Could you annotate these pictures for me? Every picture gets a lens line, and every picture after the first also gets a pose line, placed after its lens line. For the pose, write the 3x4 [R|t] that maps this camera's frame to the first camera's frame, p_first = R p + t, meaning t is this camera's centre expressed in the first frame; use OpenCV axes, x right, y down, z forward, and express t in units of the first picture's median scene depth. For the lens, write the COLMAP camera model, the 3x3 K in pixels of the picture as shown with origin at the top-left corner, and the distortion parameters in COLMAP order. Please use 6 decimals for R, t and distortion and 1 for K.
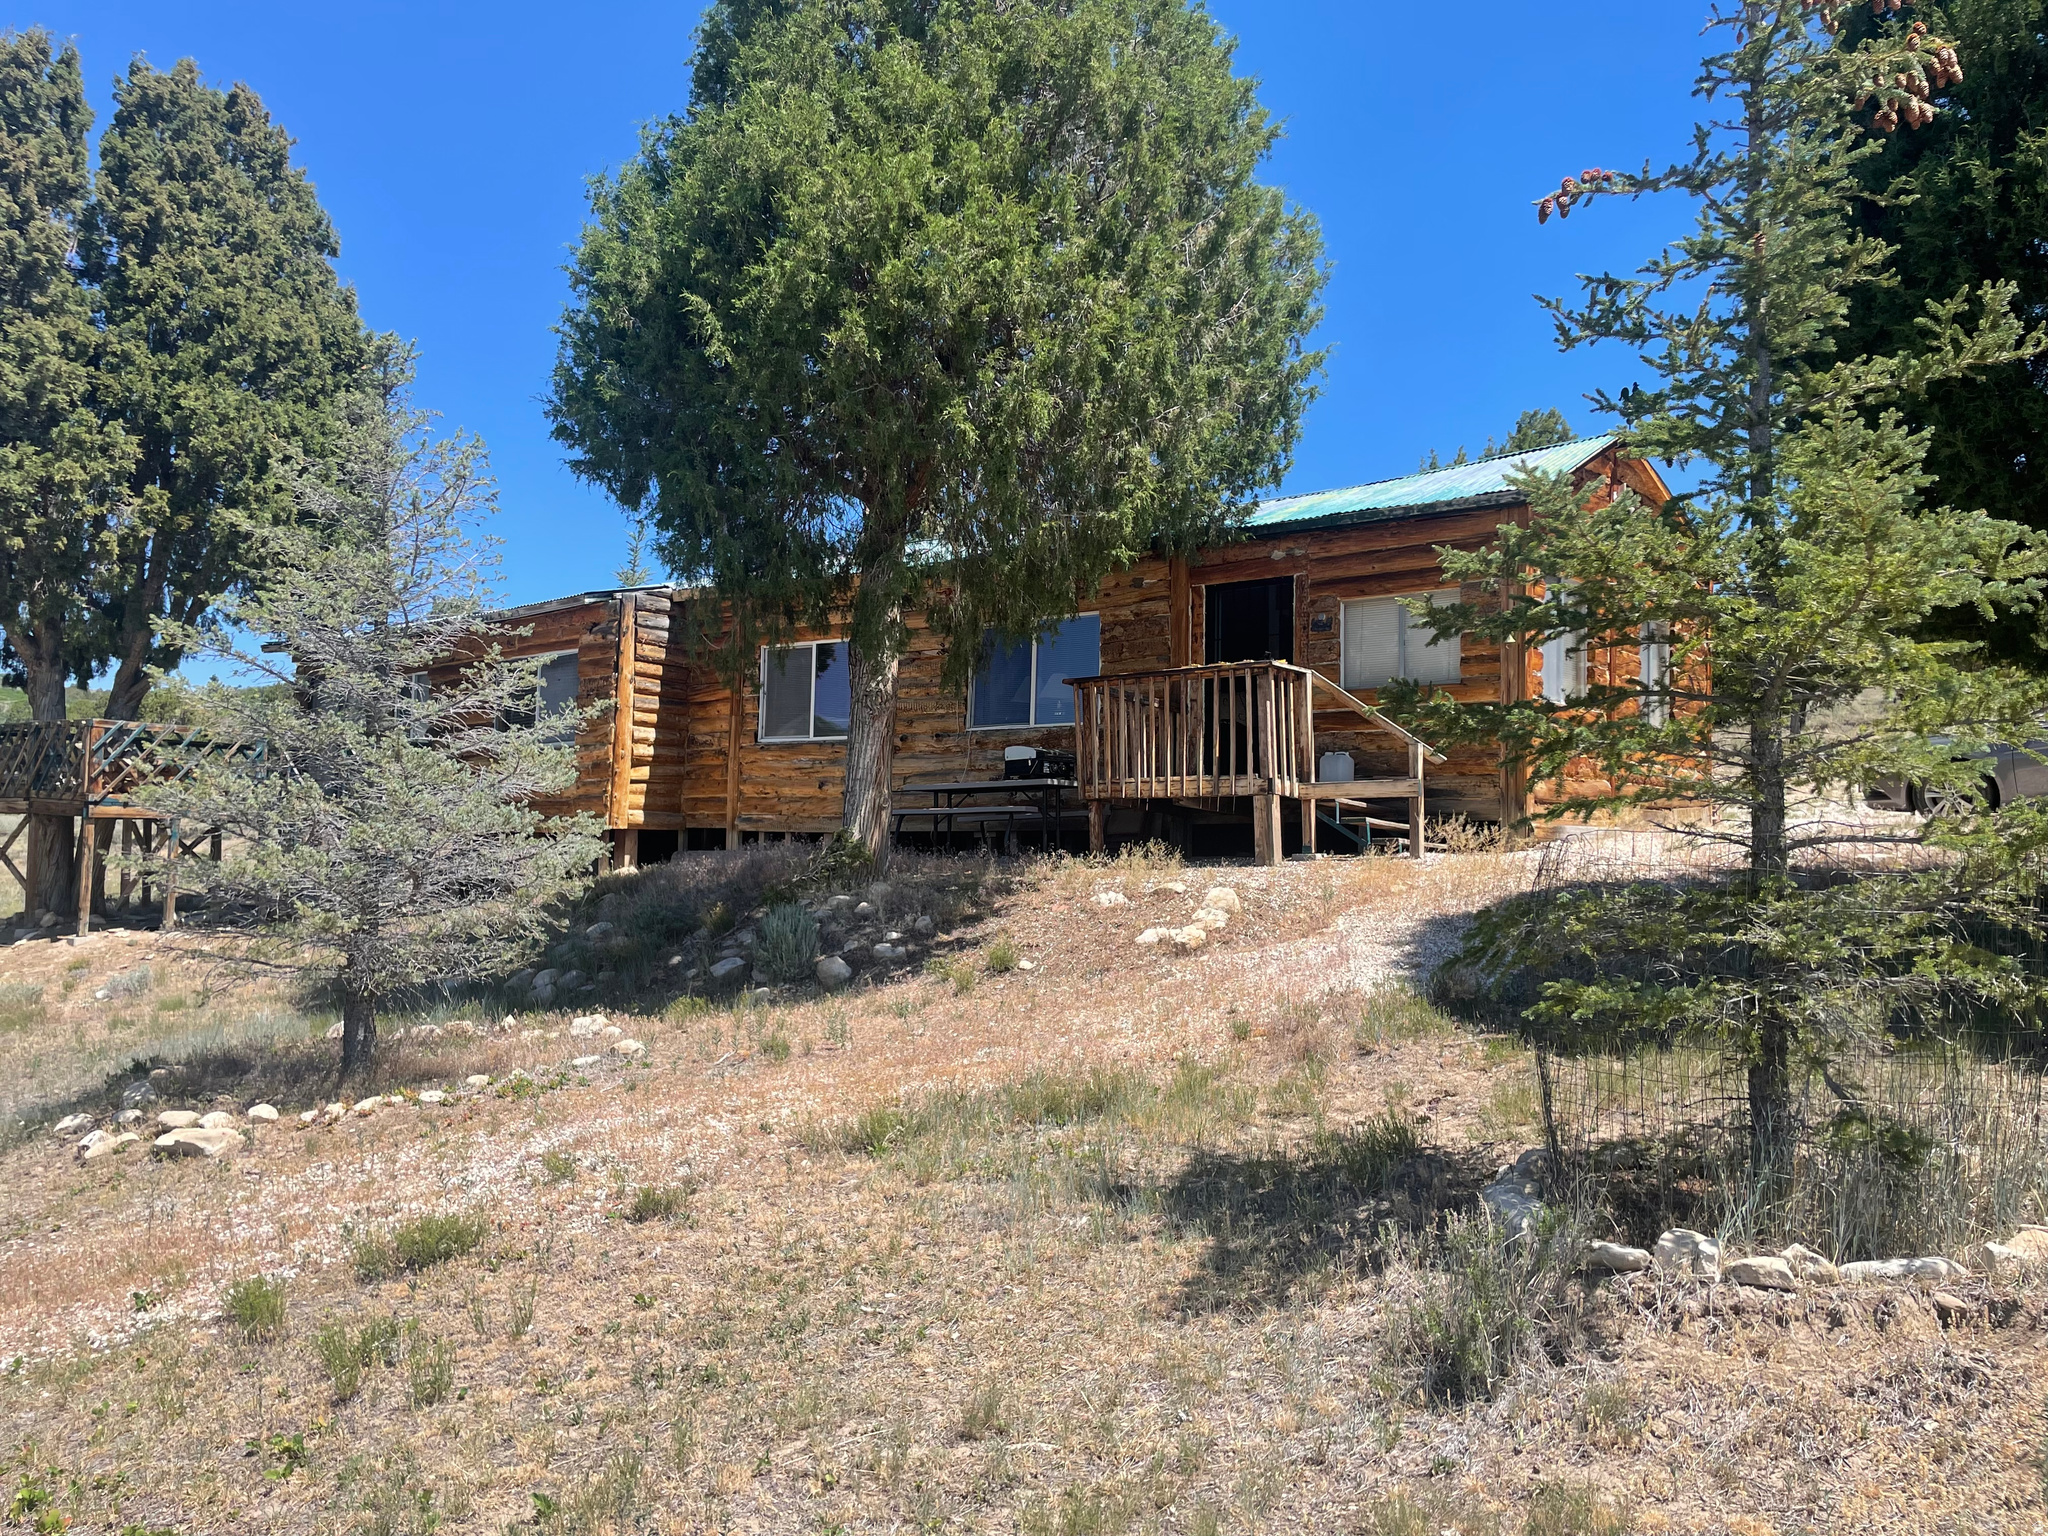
lens RADIAL K [[1548.0, 0, 1024.0], [0, 1548.0, 768.0], [0, 0, 1]] dist [0.110592, -0.138787]
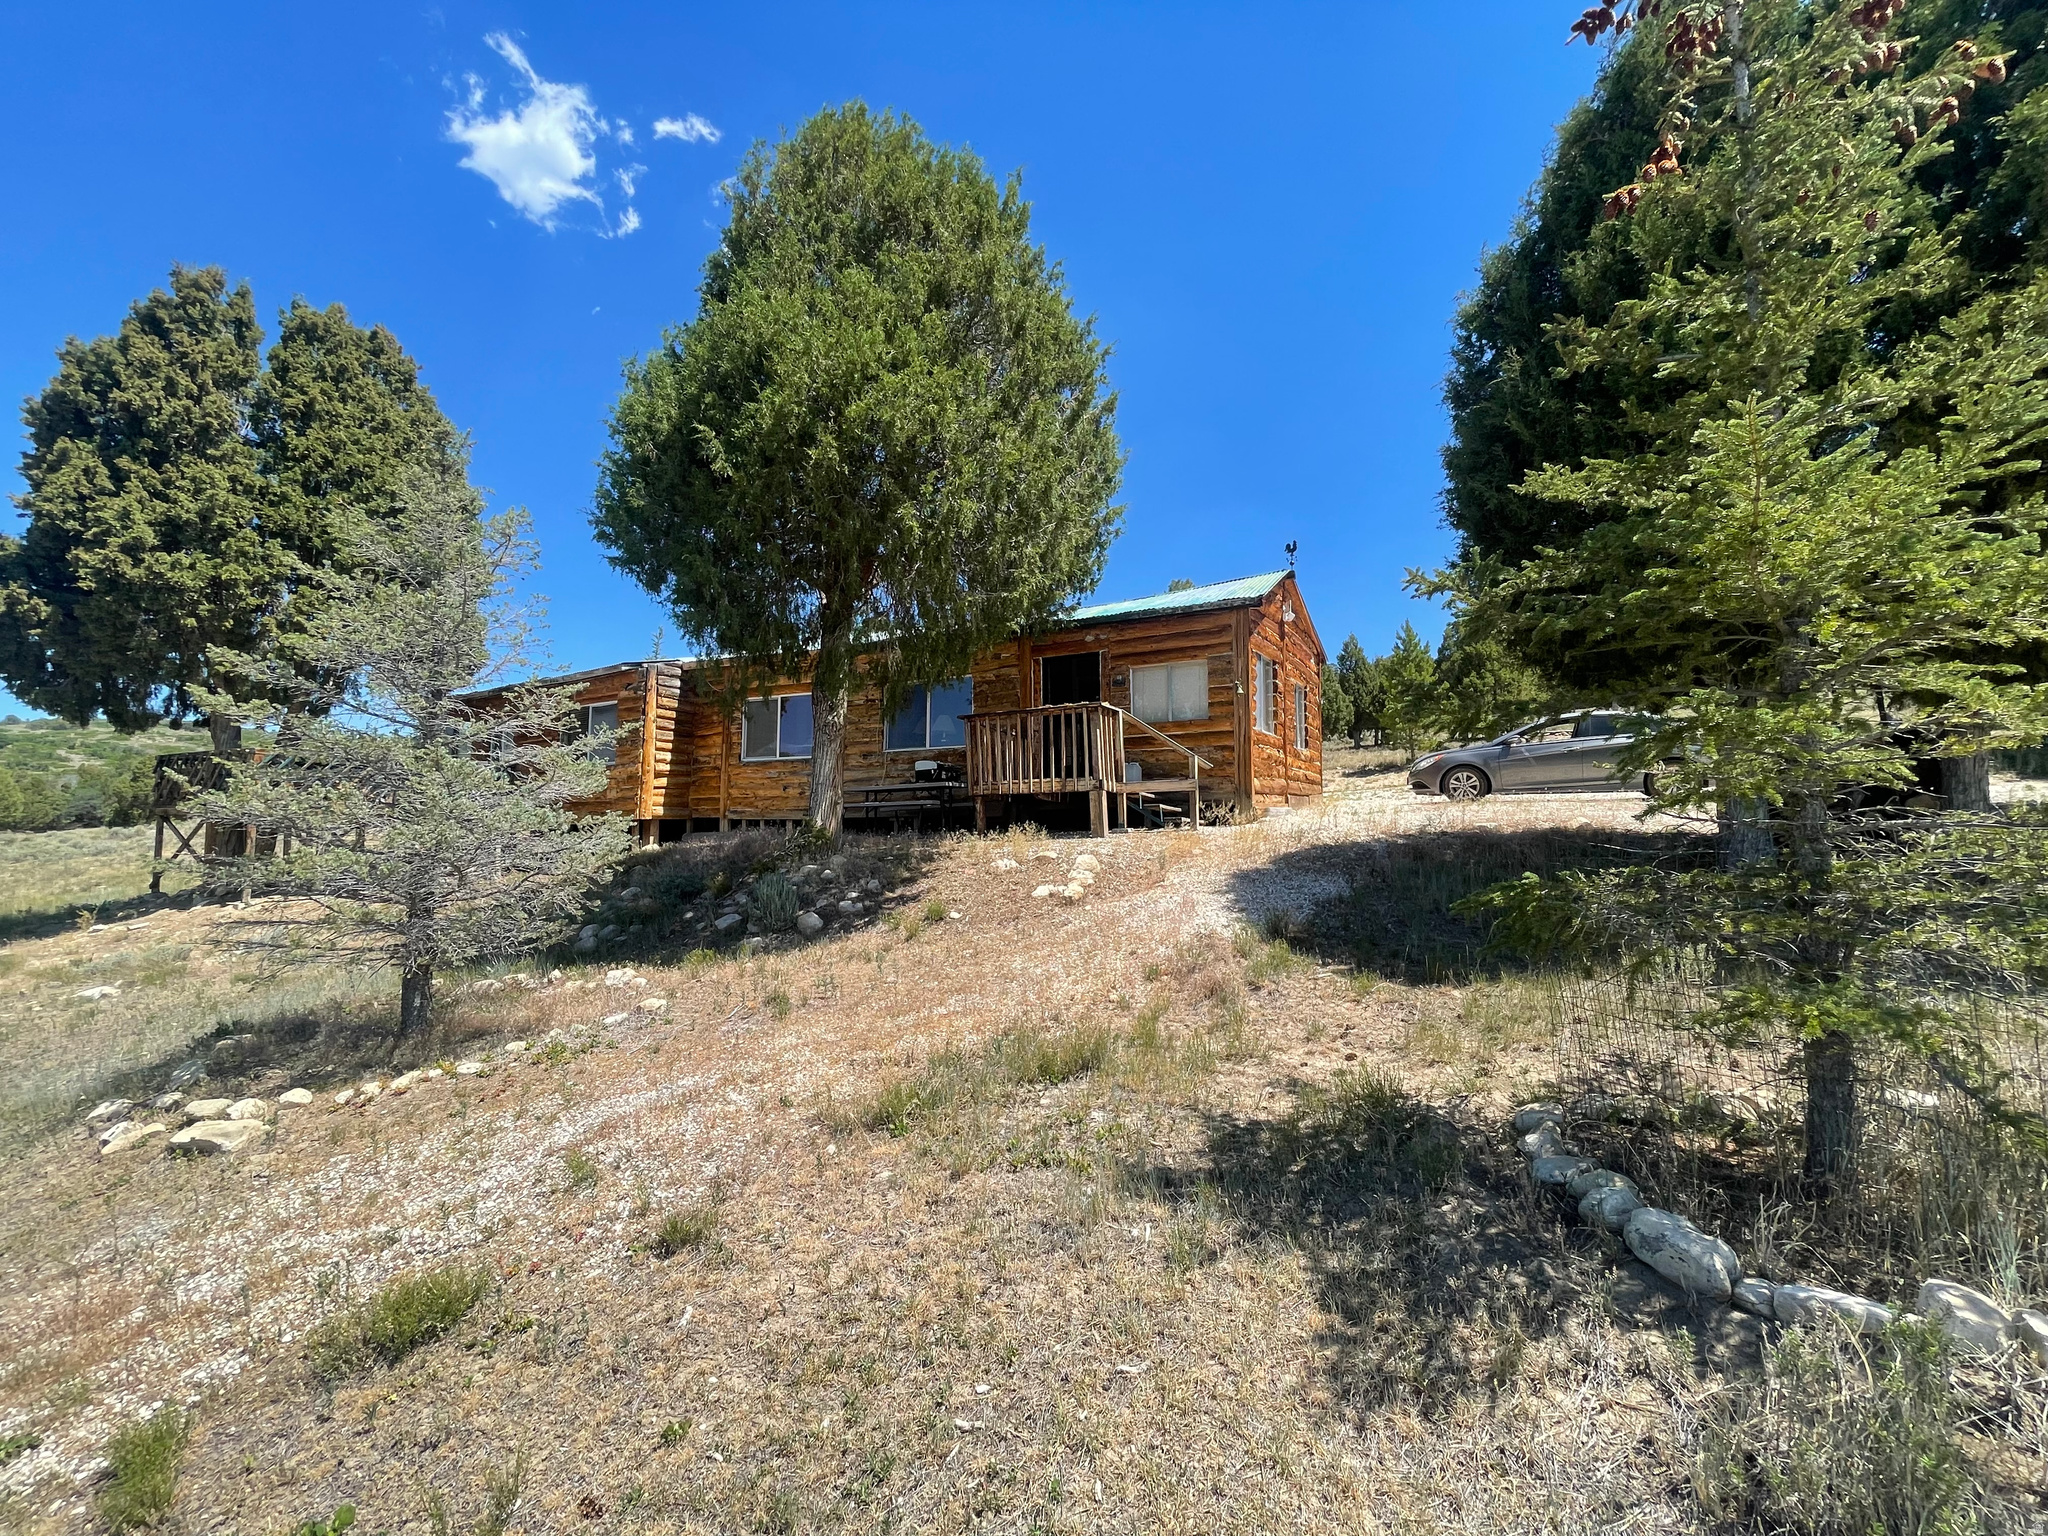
lens RADIAL K [[824.8, 0, 1021.8], [0, 824.8, 763.6], [0, 0, 1]] dist [0.000296, 0.000267]
pose [[0.985299, -0.007971, 0.170654, -0.054376], [0.010961, 0.999802, -0.016584, 0.003492], [-0.170488, 0.018211, 0.985191, 0.219067]]
